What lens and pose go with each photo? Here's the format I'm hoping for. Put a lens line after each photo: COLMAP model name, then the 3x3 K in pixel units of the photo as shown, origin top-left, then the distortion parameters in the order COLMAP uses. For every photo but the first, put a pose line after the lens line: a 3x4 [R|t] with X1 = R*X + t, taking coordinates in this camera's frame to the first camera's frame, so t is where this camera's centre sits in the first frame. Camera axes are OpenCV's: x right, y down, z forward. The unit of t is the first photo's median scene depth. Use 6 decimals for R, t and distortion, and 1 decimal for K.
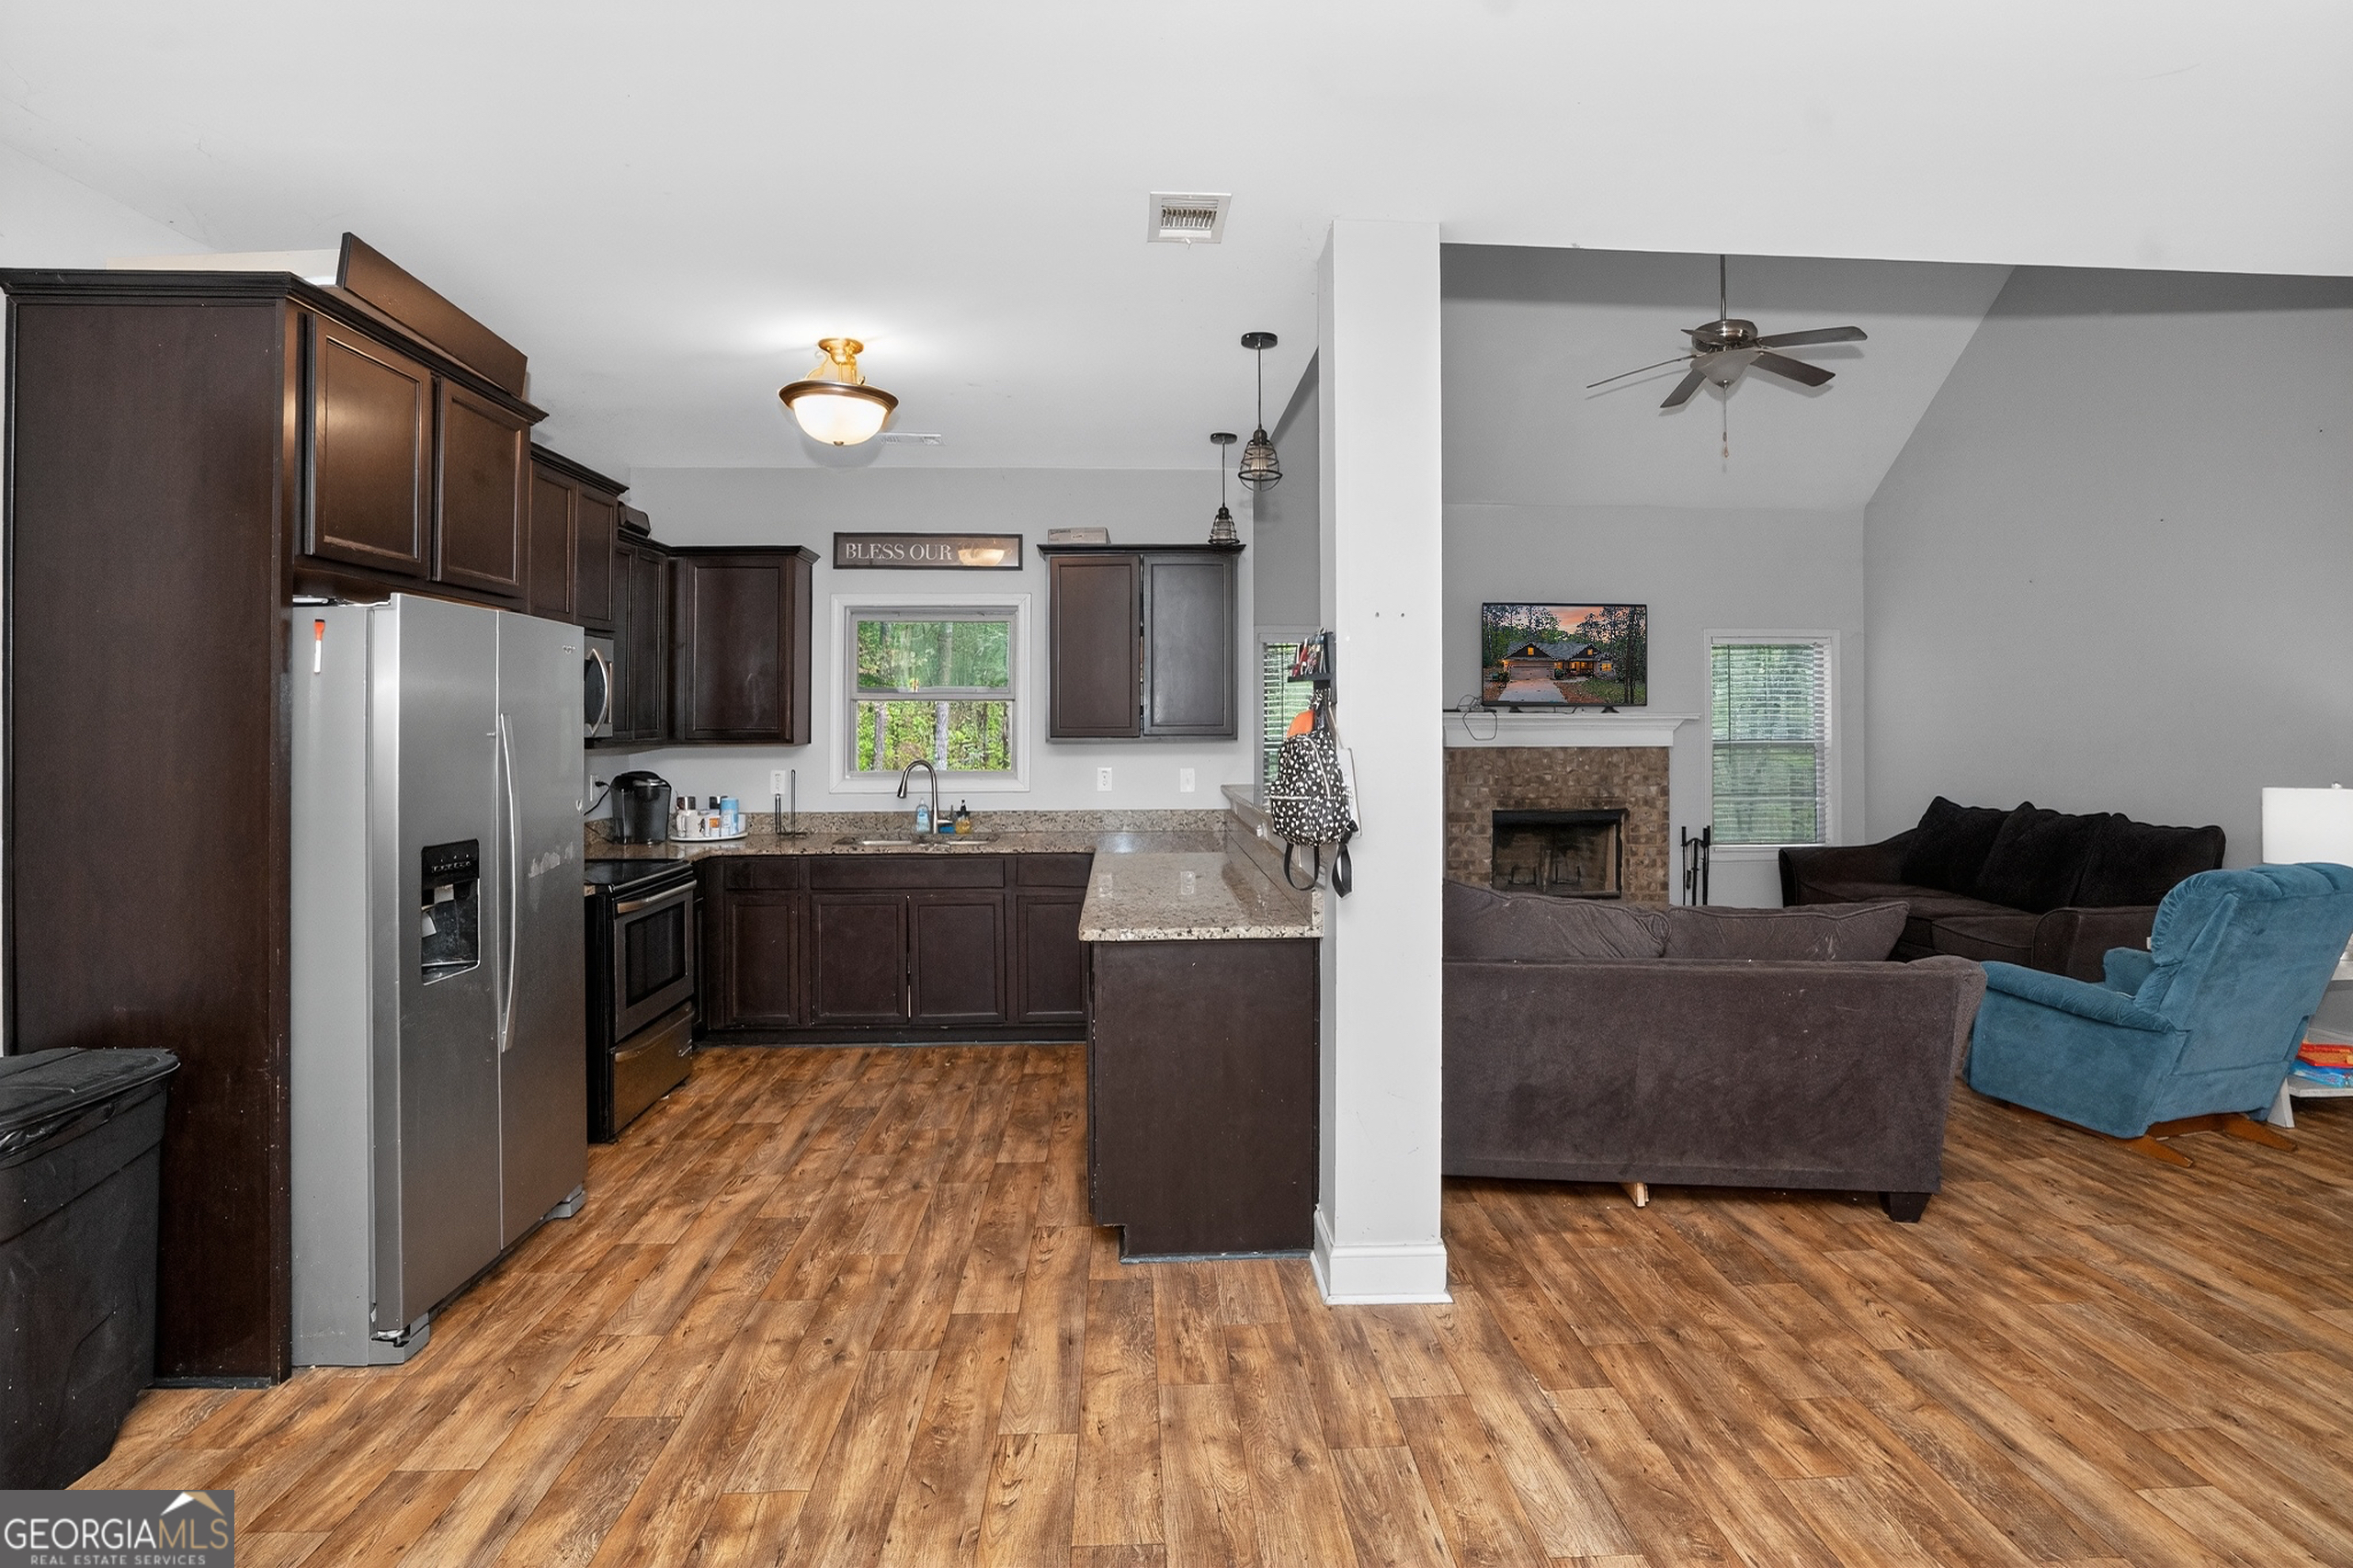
lens RADIAL K [[1156.5, 0, 1180.9], [0, 1156.5, 712.7], [0, 0, 1]] dist [-0.049449, 0.017863]
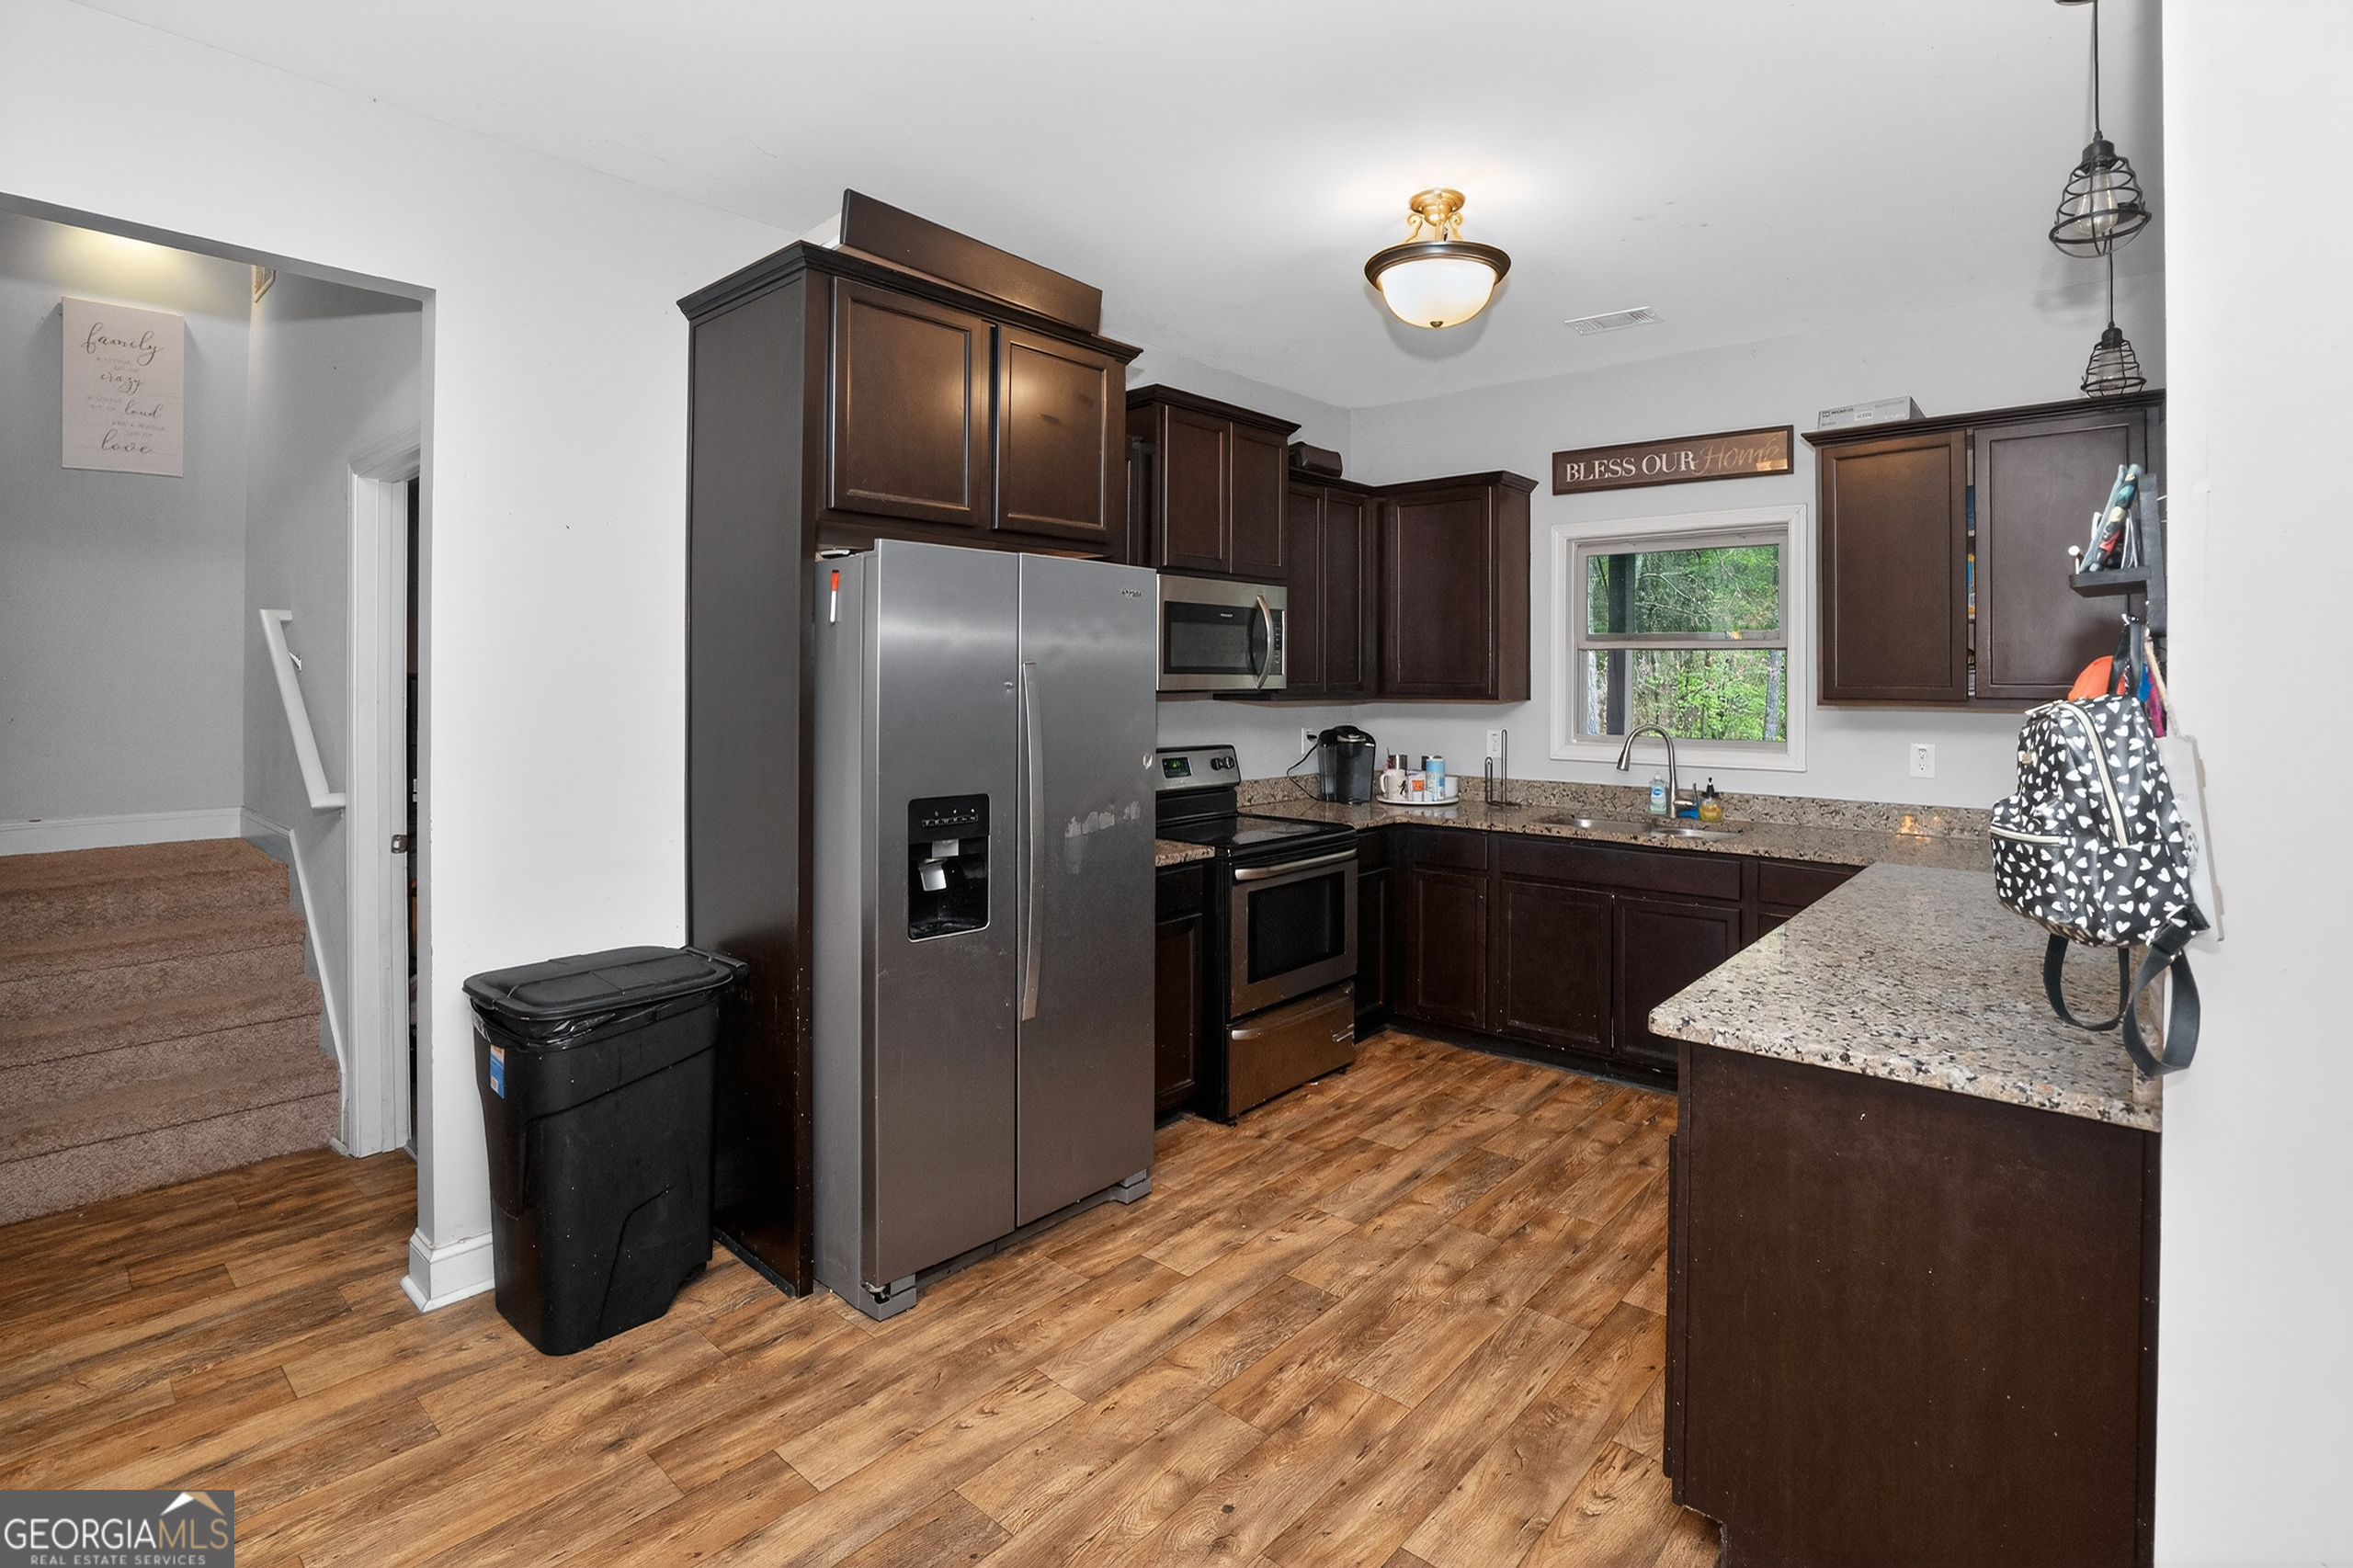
lens RADIAL K [[1132.2, 0, 1189.3], [0, 1132.2, 675.0], [0, 0, 1]] dist [-0.054453, 0.016144]
pose [[0.721139, 0.004368, -0.692776, 0.095023], [-0.001004, 0.999986, 0.005259, 0.004347], [0.692789, -0.003097, 0.721133, 0.267923]]
